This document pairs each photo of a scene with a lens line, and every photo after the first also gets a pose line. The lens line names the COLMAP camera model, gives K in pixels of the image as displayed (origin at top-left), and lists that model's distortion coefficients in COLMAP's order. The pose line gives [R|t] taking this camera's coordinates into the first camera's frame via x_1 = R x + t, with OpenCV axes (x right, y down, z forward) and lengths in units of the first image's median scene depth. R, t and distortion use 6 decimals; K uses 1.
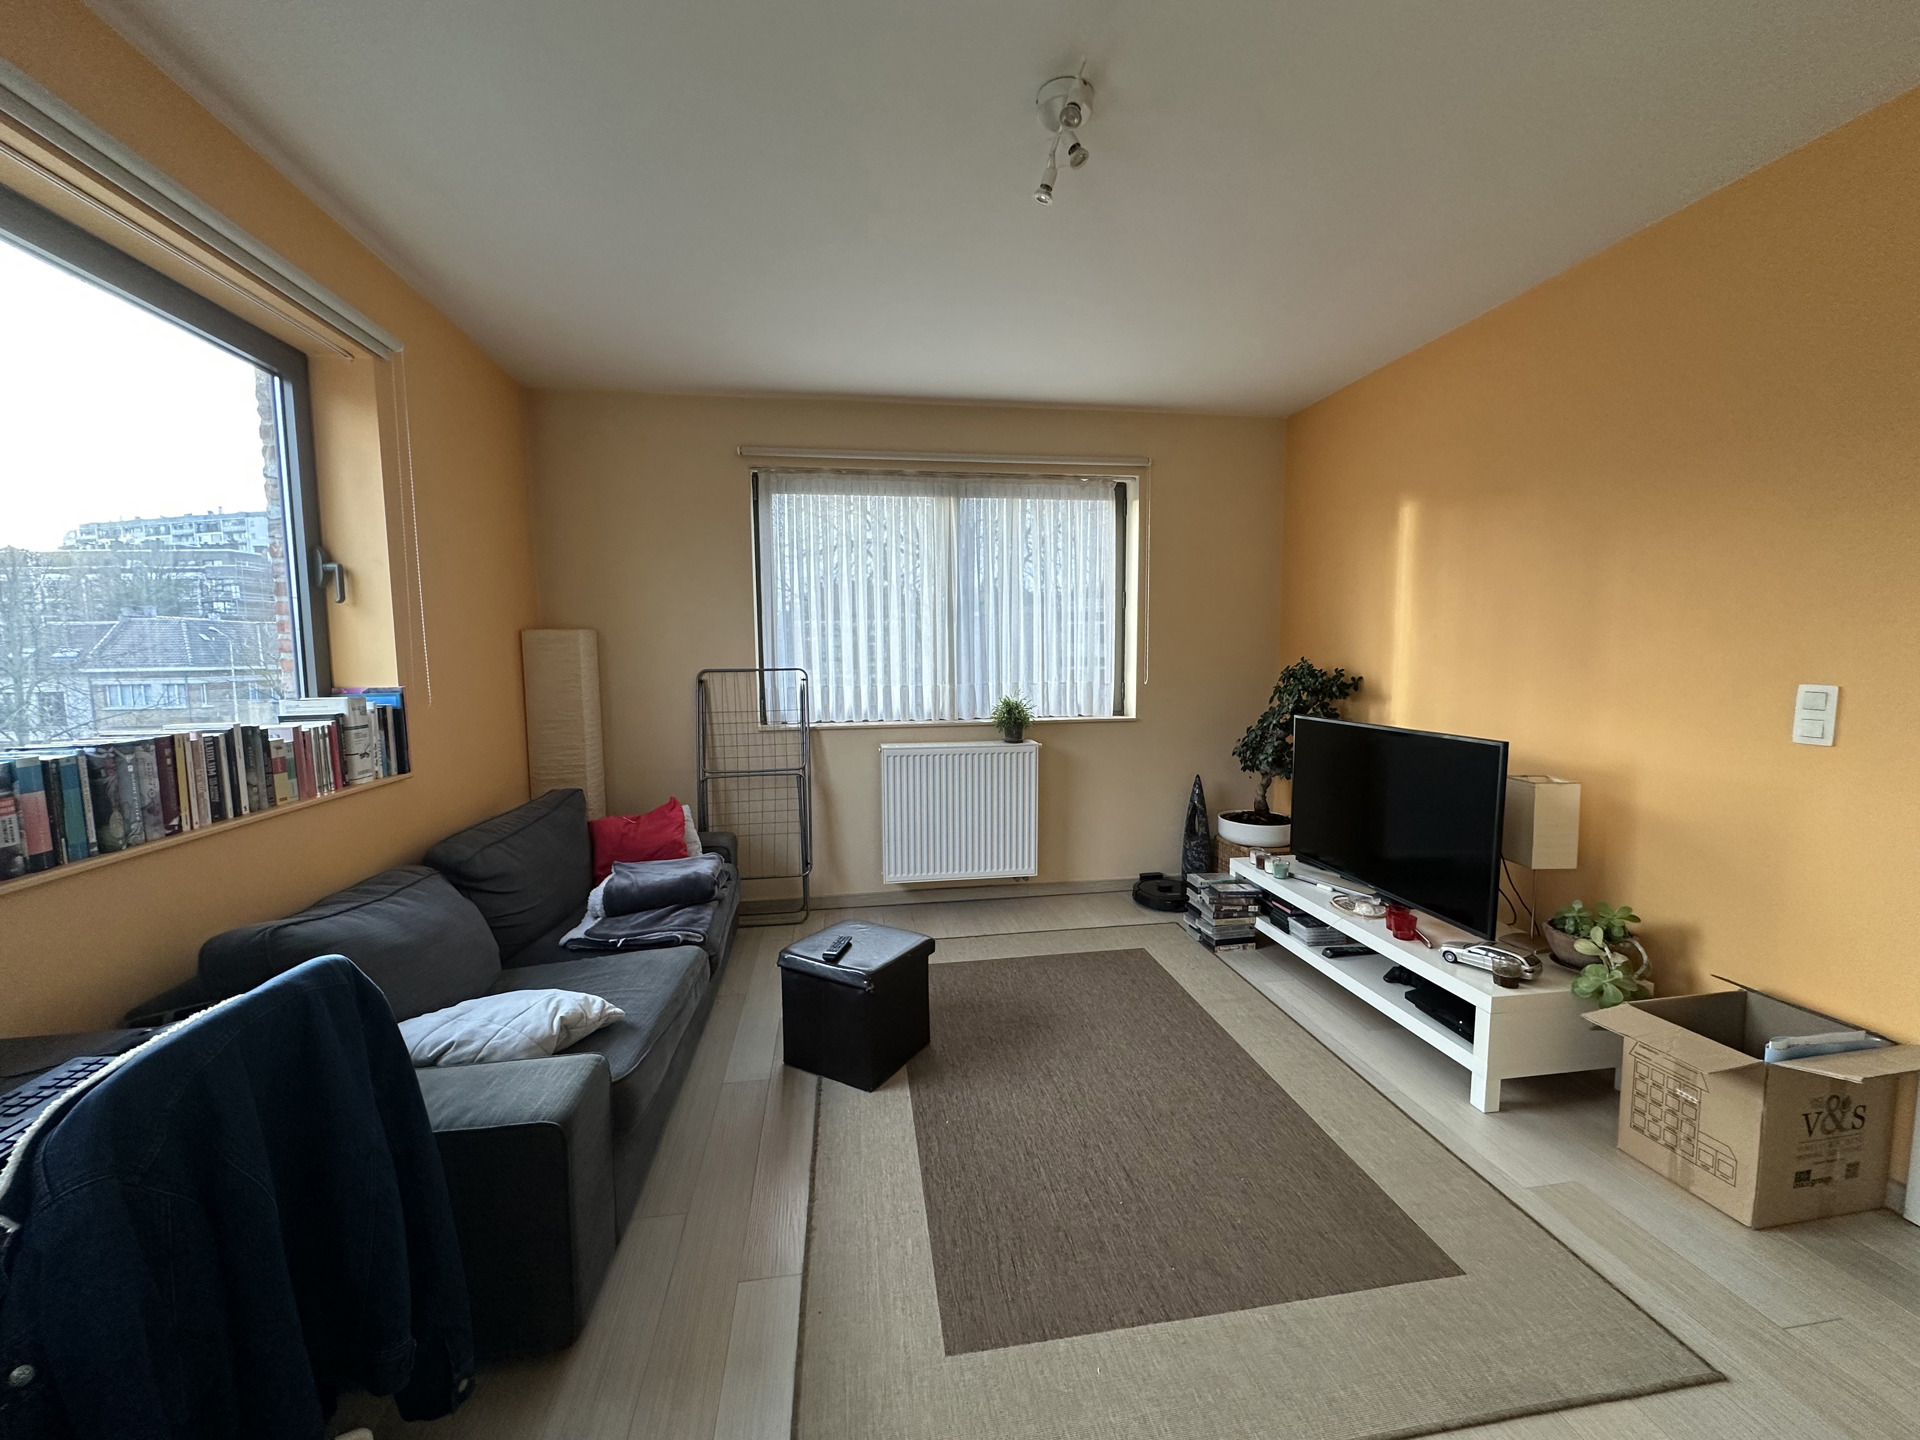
lens RADIAL K [[762.0, 0, 959.4], [0, 762.0, 723.5], [0, 0, 1]] dist [-0.002038, -0.000141]
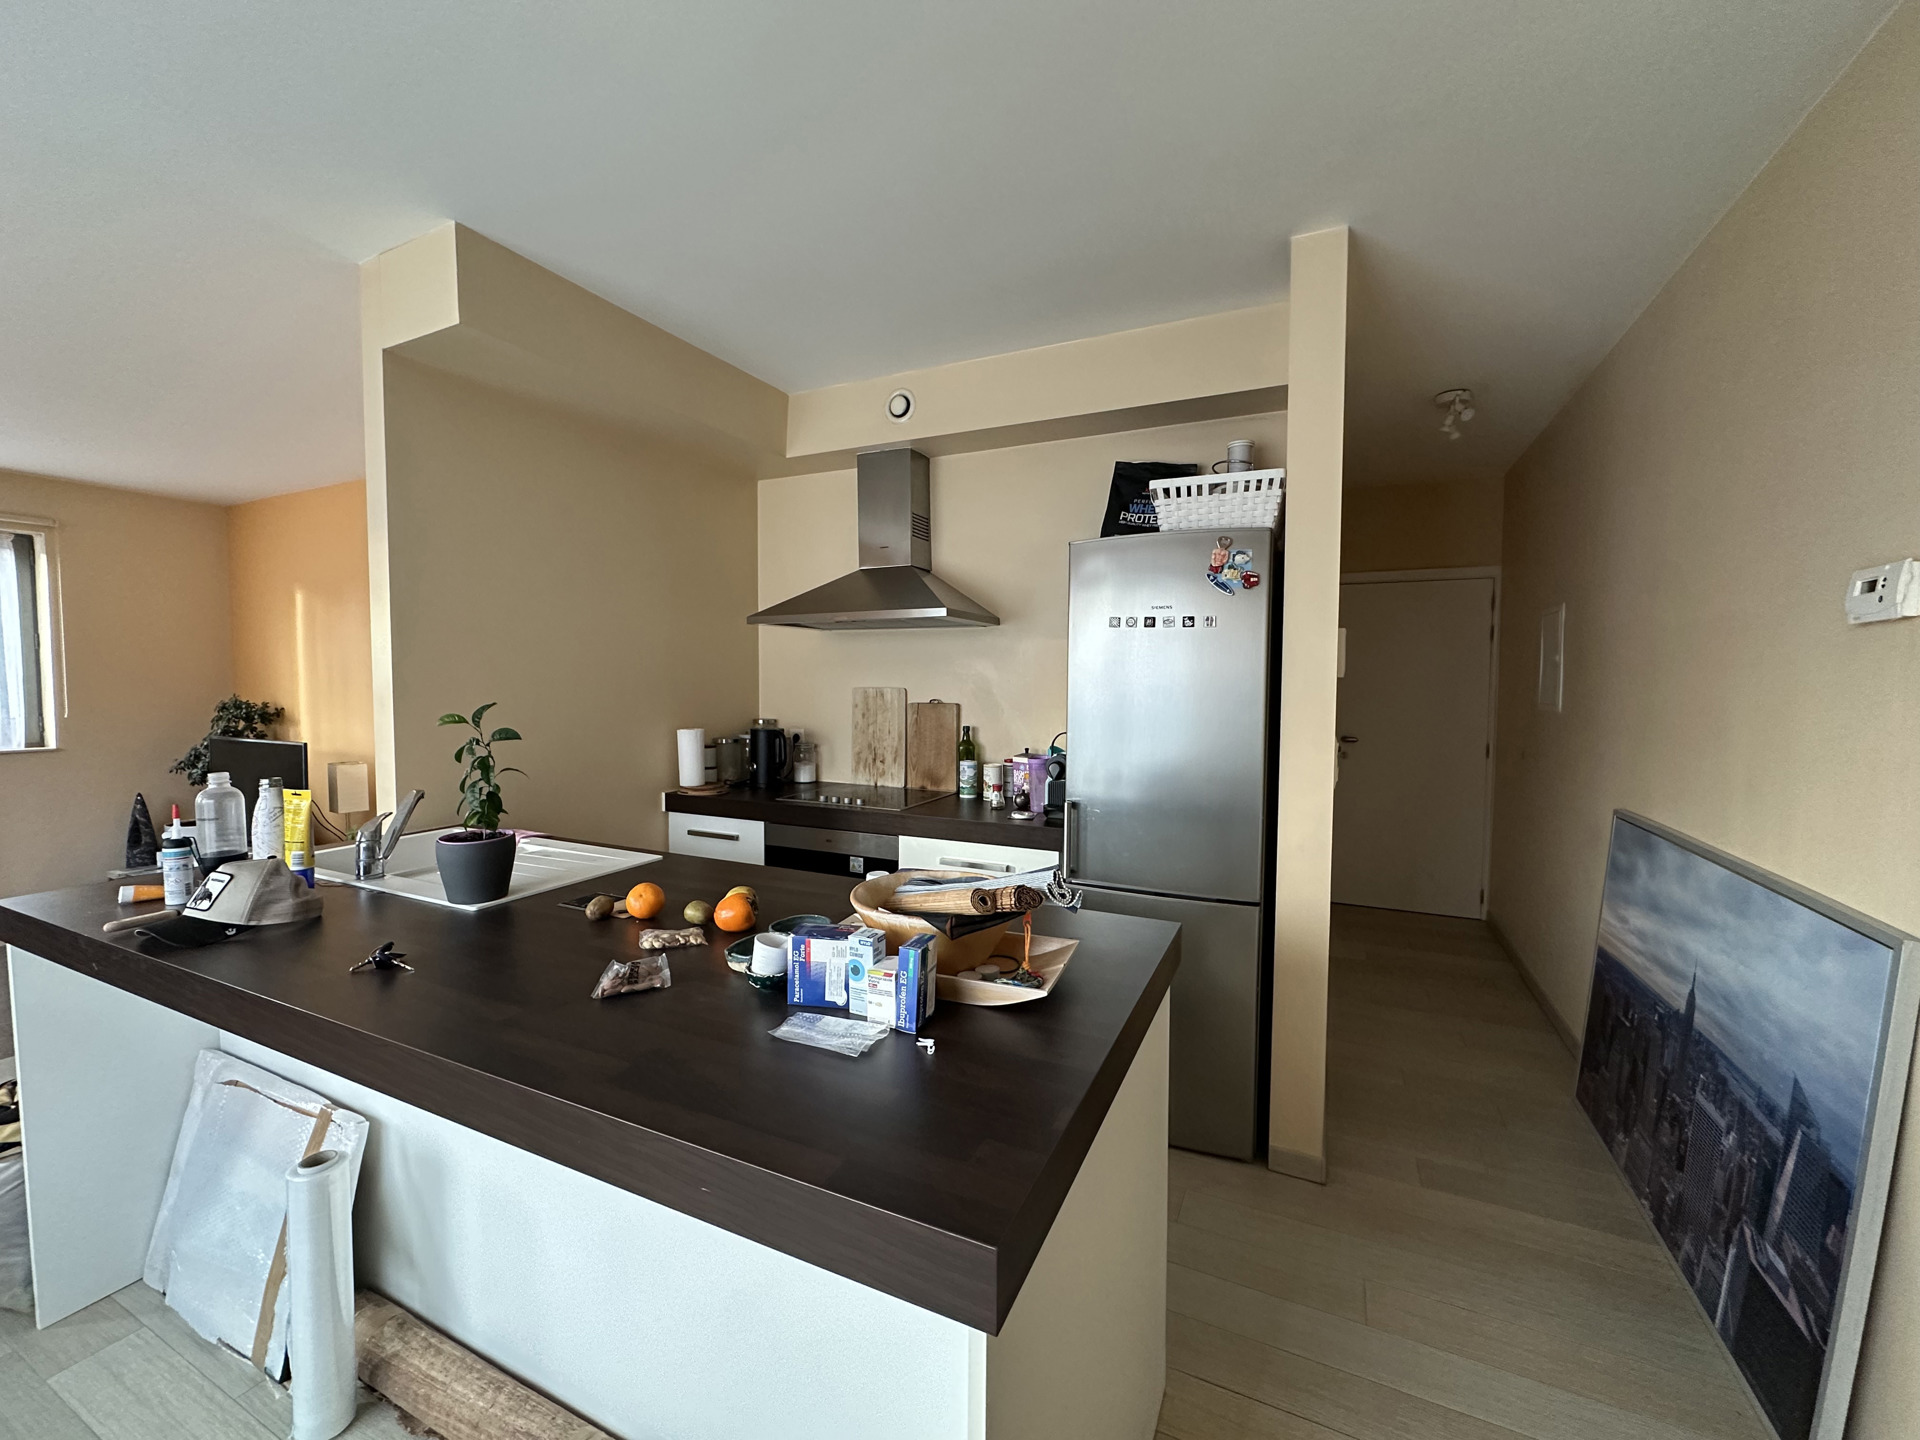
lens RADIAL K [[762.0, 0, 956.7], [0, 762.0, 726.8], [0, 0, 1]] dist [-0.002038, -0.000141]
pose [[0.575337, -0.033336, 0.817237, 0.087594], [0.066882, 0.997740, -0.006387, 0.059687], [-0.815177, 0.058333, 0.576267, -0.750068]]
